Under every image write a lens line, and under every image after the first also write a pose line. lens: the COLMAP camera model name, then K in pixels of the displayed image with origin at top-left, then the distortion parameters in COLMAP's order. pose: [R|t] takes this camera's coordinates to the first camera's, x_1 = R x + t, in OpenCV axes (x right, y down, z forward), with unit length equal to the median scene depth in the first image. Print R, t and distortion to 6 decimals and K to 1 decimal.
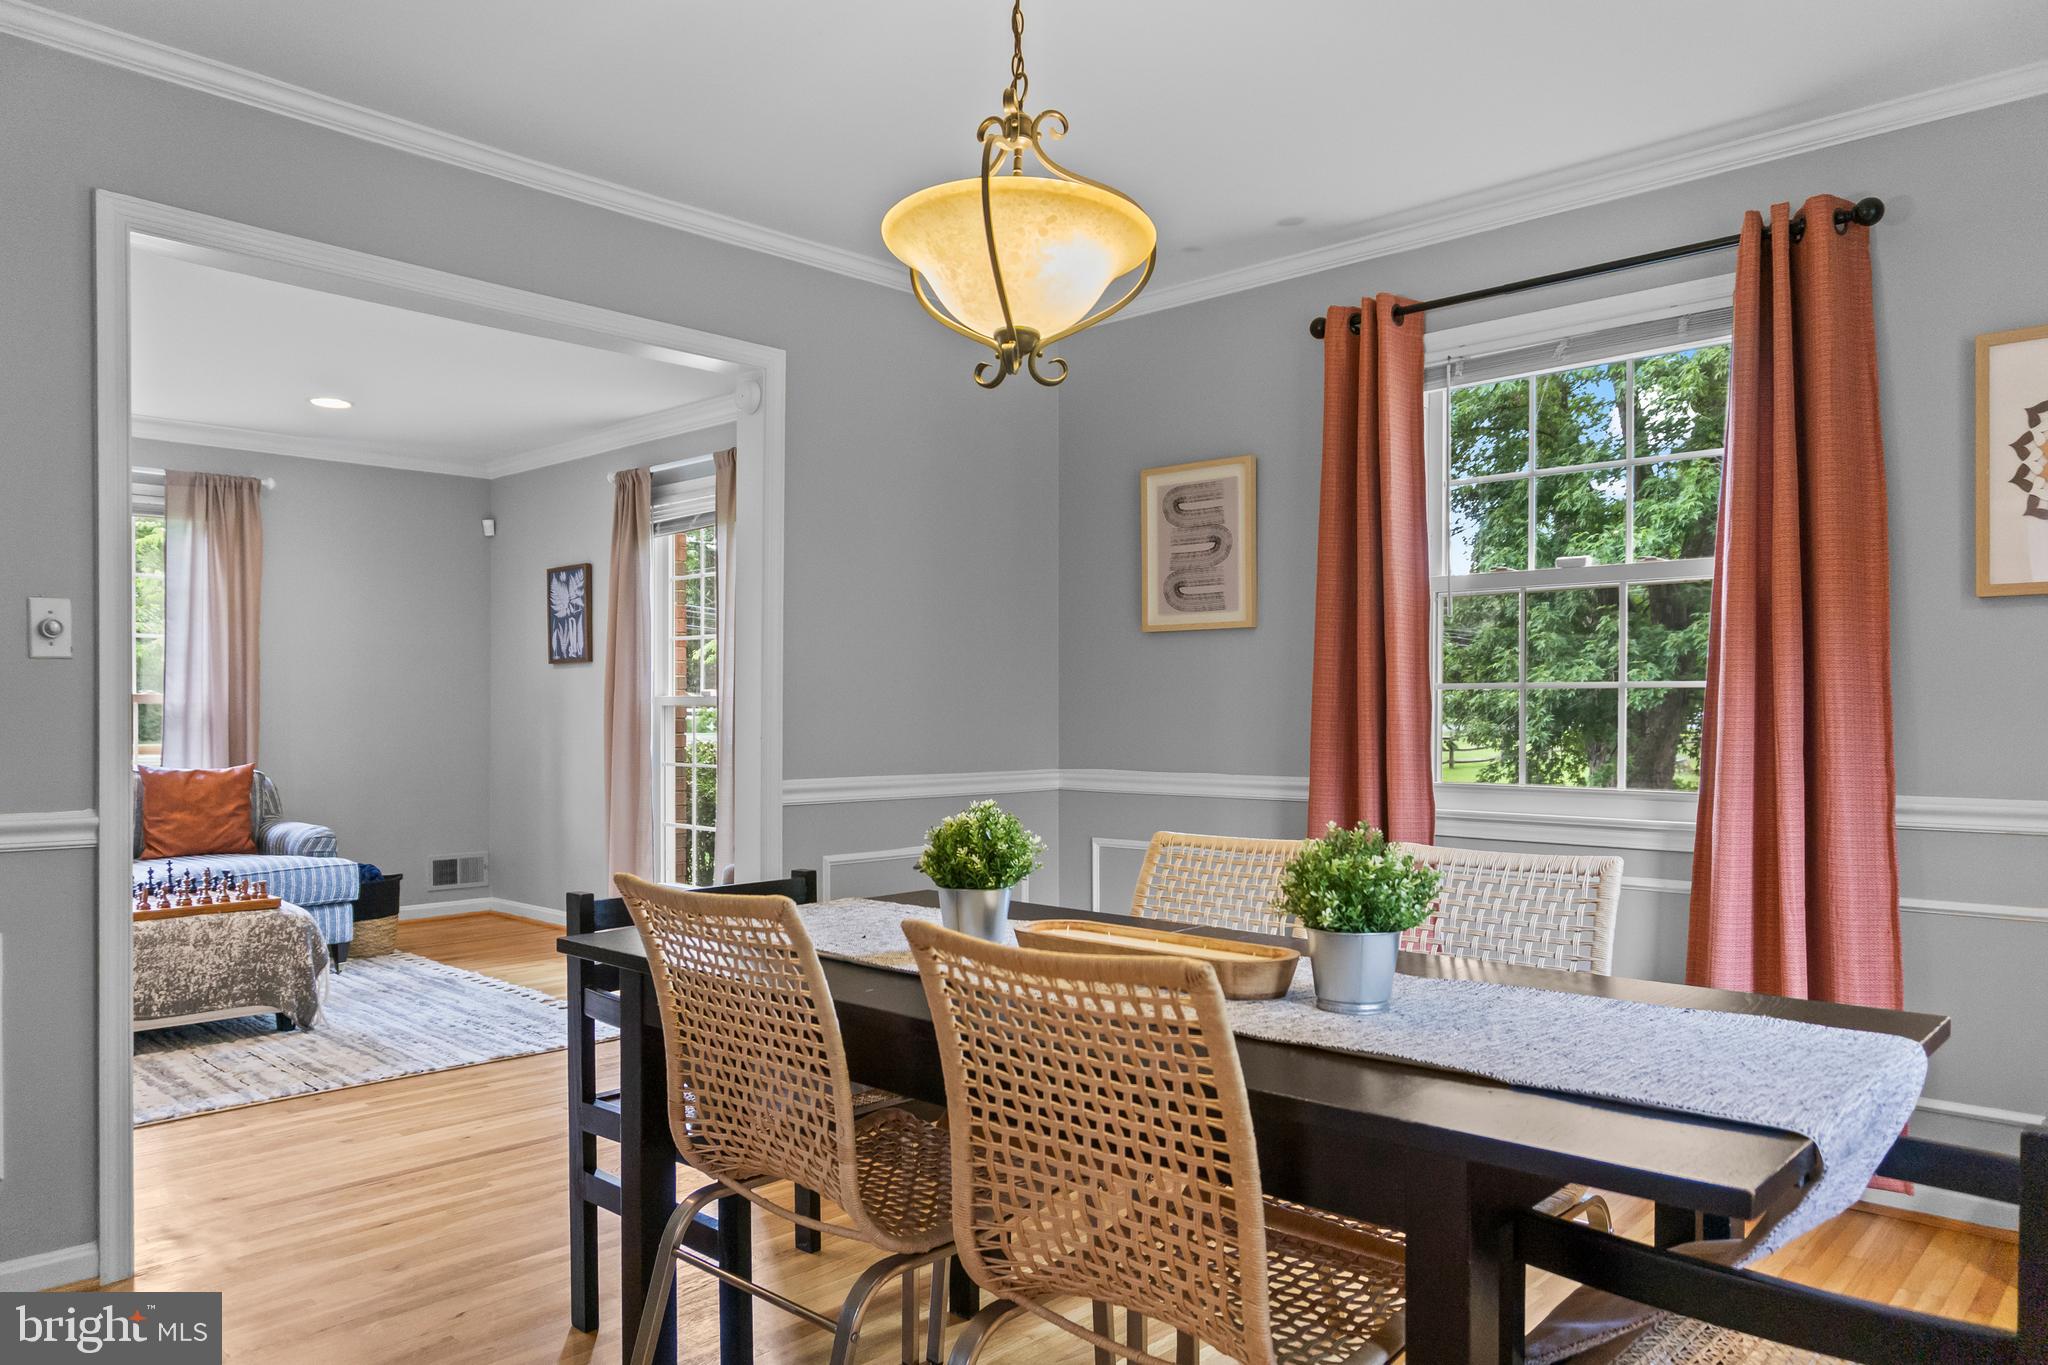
lens RADIAL K [[1394.2, 0, 983.1], [0, 1394.2, 690.1], [0, 0, 1]] dist [-0.006665, -0.002283]
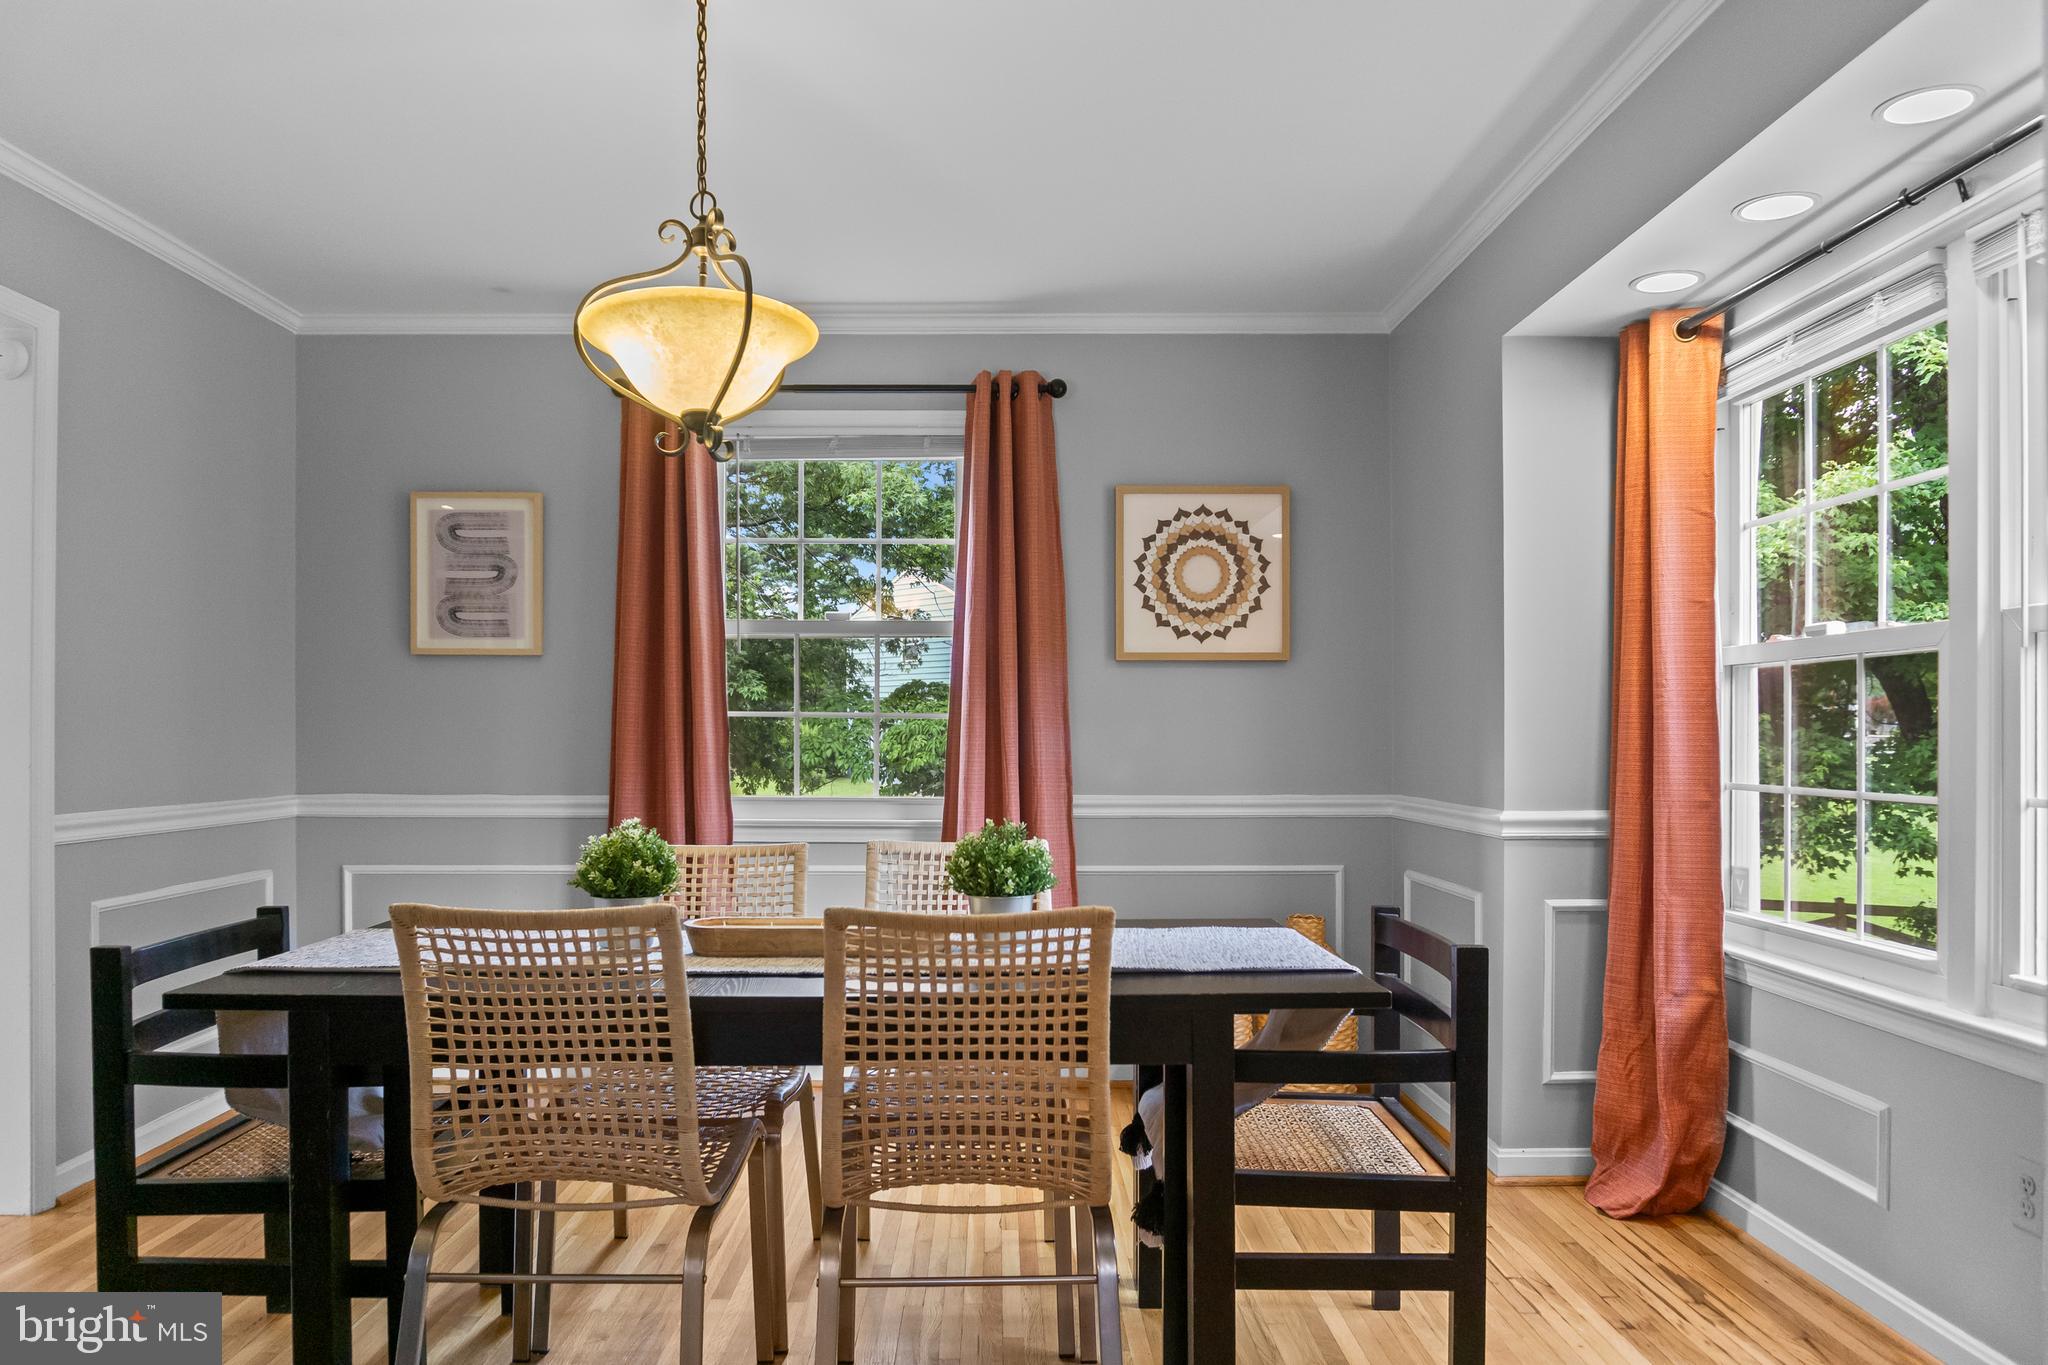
lens RADIAL K [[1394.2, 0, 983.1], [0, 1394.2, 690.1], [0, 0, 1]] dist [-0.006665, -0.002283]
pose [[0.739911, 0.023034, 0.672311, -0.267875], [-0.013679, 0.999722, -0.019197, -0.002938], [-0.672566, 0.005007, 0.740020, -0.008675]]
